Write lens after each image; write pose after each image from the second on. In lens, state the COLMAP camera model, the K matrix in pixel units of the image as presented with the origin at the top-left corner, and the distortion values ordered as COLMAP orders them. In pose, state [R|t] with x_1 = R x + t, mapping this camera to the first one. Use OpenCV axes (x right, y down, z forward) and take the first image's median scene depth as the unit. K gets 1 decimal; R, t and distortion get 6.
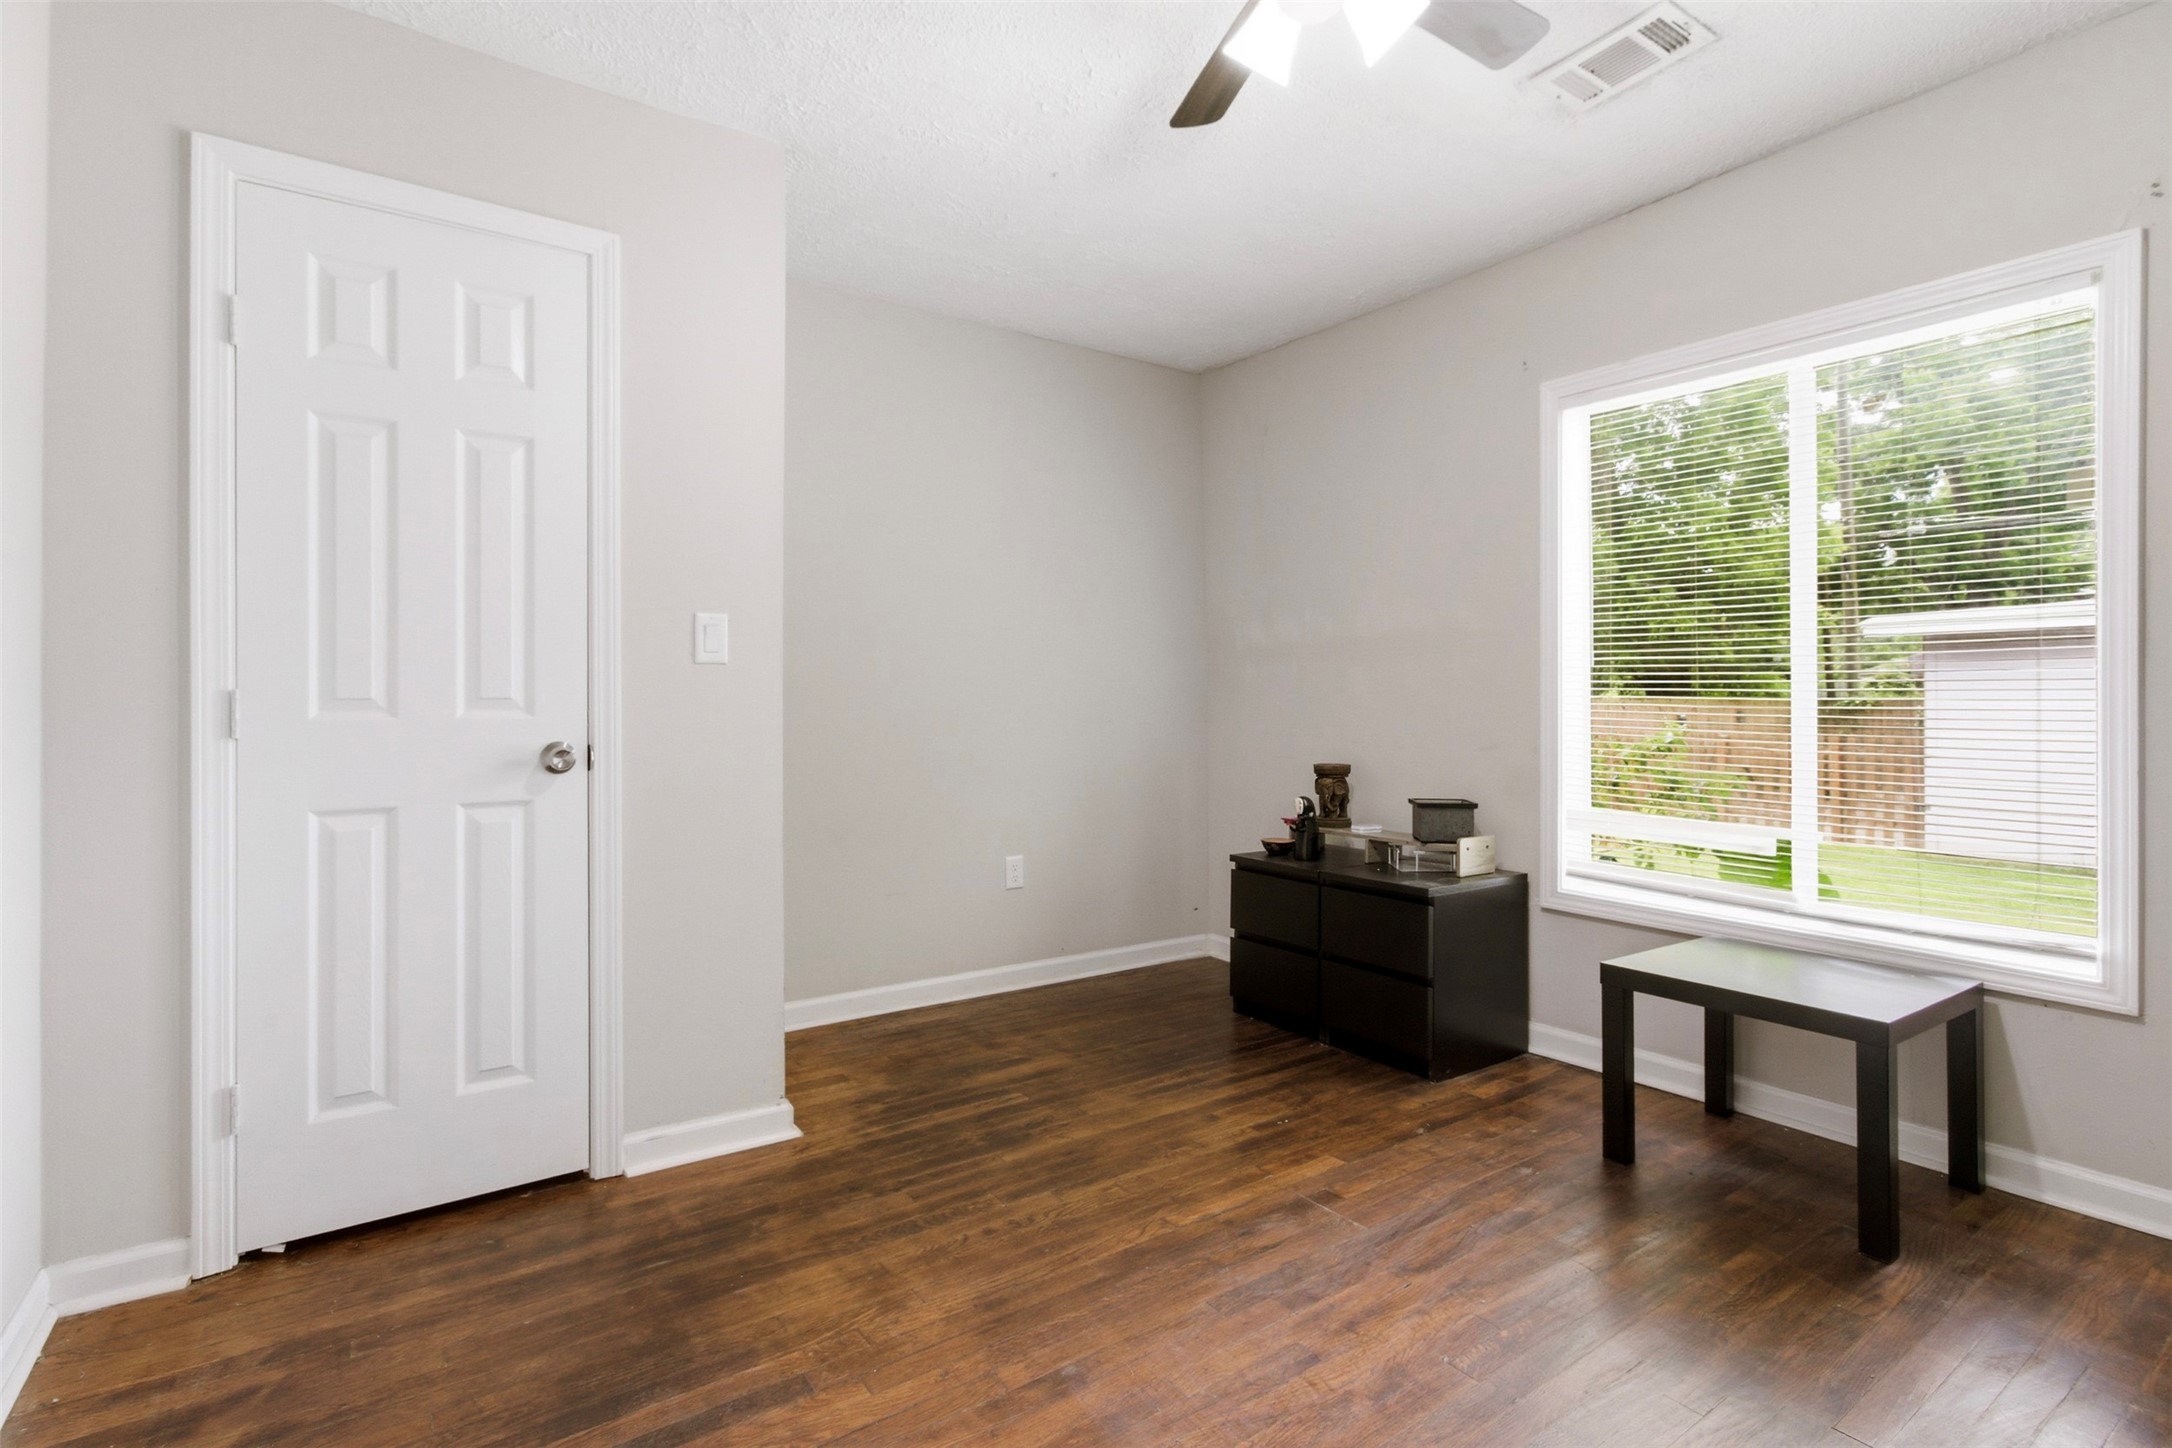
lens RADIAL K [[1018.9, 0, 1079.1], [0, 1018.9, 695.4], [0, 0, 1]] dist [-0.016089, 0.016478]
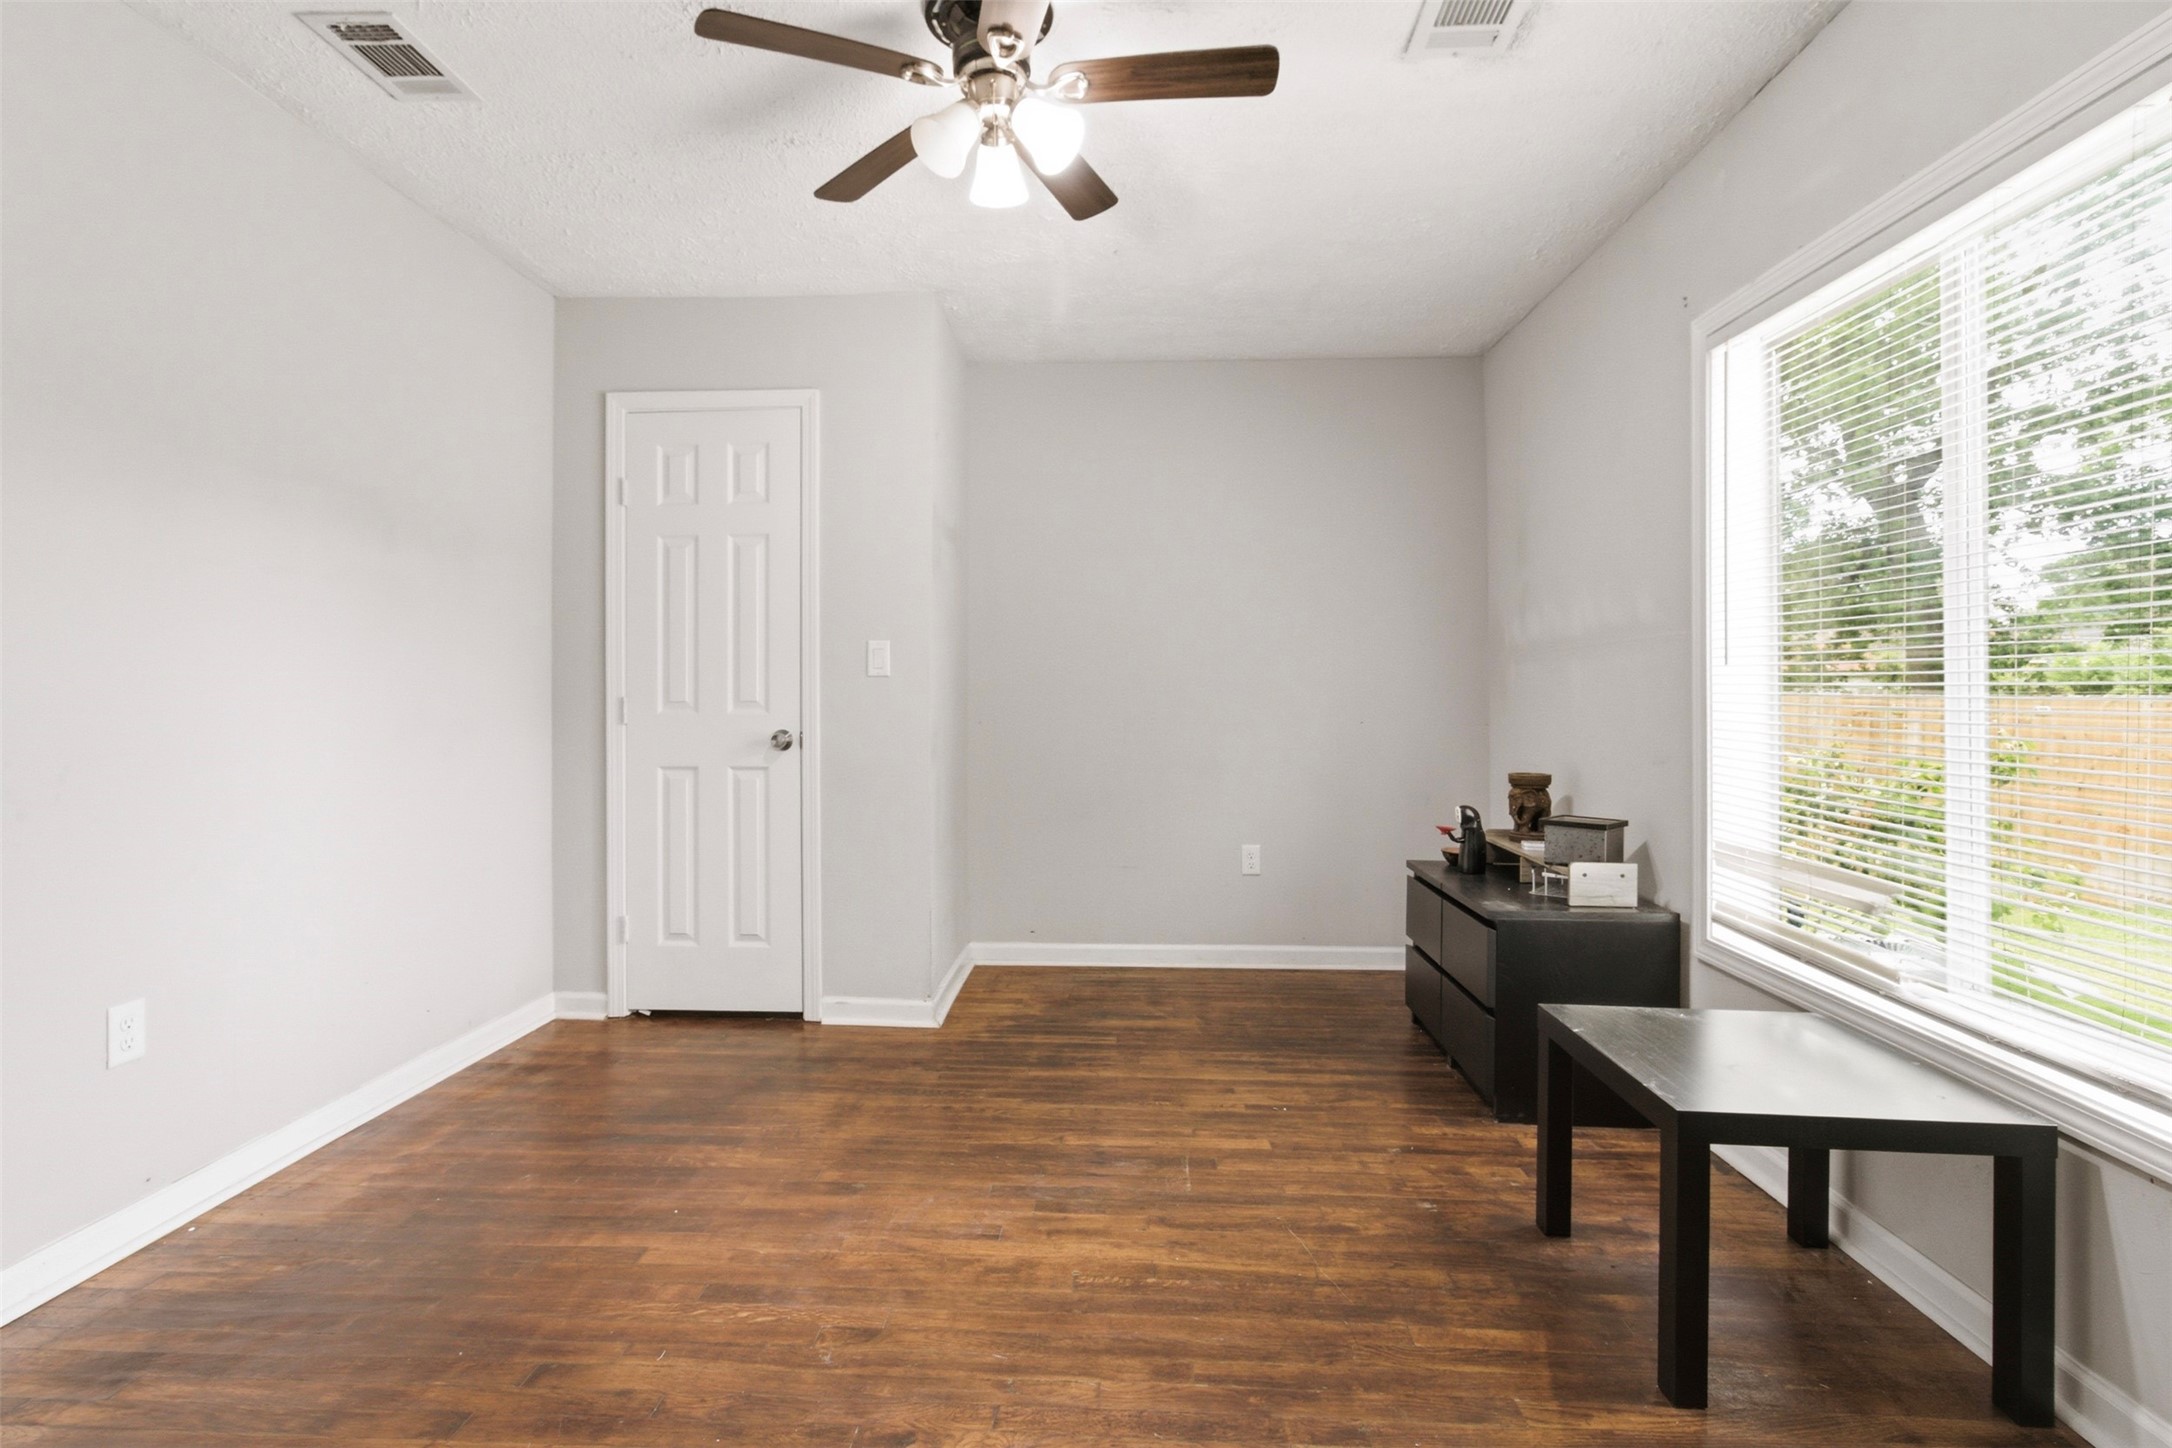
lens RADIAL K [[1018.9, 0, 1079.1], [0, 1018.9, 695.4], [0, 0, 1]] dist [-0.016089, 0.016478]
pose [[0.792263, 0.000175, -0.610180, 0.747000], [0.003342, 0.999984, 0.004626, -0.011287], [0.610171, -0.005705, 0.792249, 0.055140]]
